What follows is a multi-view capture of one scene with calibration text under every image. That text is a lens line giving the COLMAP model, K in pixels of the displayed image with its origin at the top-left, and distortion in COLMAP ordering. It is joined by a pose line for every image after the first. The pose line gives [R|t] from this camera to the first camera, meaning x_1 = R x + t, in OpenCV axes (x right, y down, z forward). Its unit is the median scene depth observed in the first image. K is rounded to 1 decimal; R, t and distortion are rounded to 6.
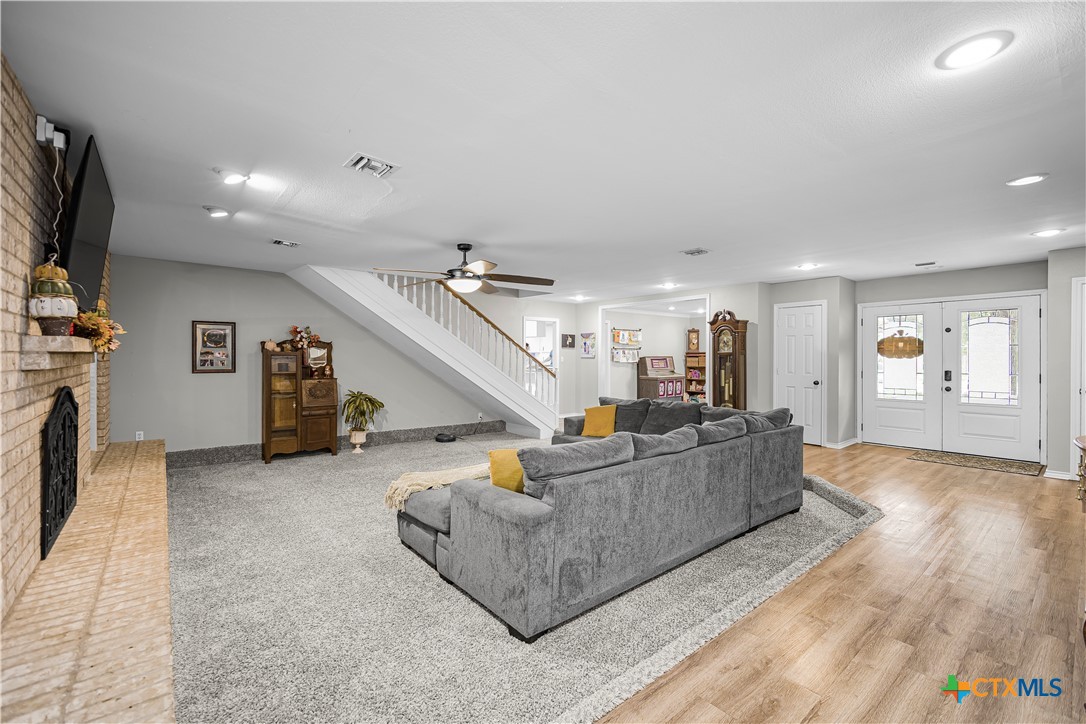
lens RADIAL K [[466.1, 0, 546.4], [0, 466.1, 355.9], [0, 0, 1]] dist [-0.008542, 0.001824]
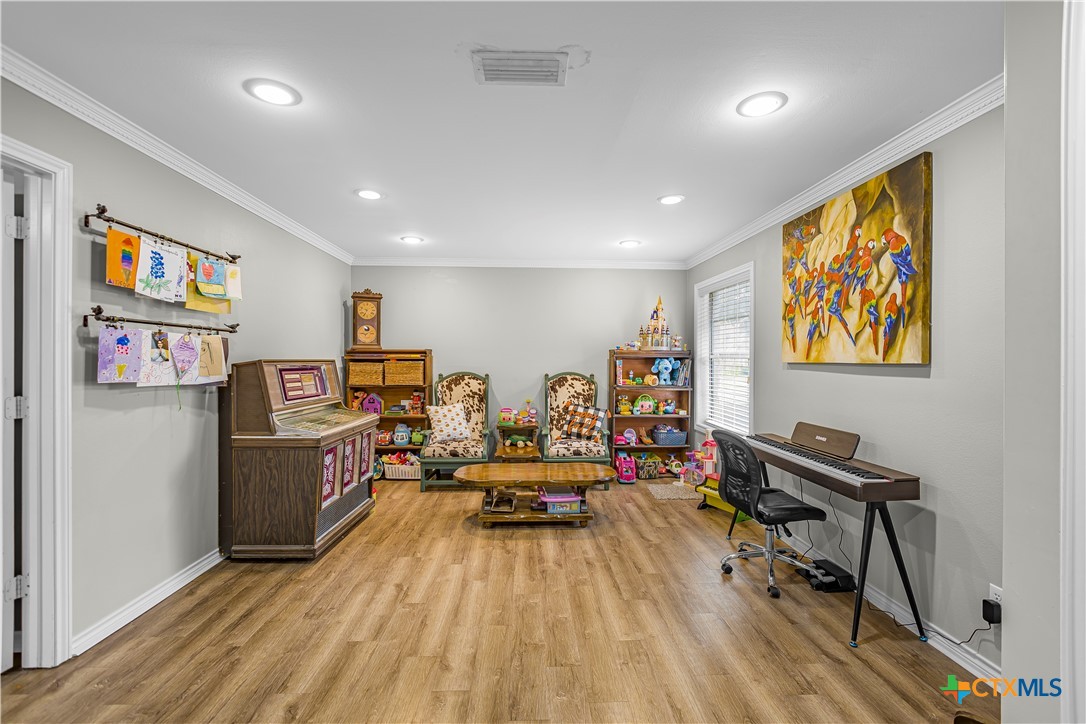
lens RADIAL K [[466.1, 0, 544.5], [0, 466.1, 362.3], [0, 0, 1]] dist [-0.008542, 0.001824]
pose [[0.602916, 0.000262, 0.797805, 0.099409], [-0.003716, 0.999990, 0.002479, 0.001486], [-0.797796, -0.004459, 0.602911, 0.710956]]
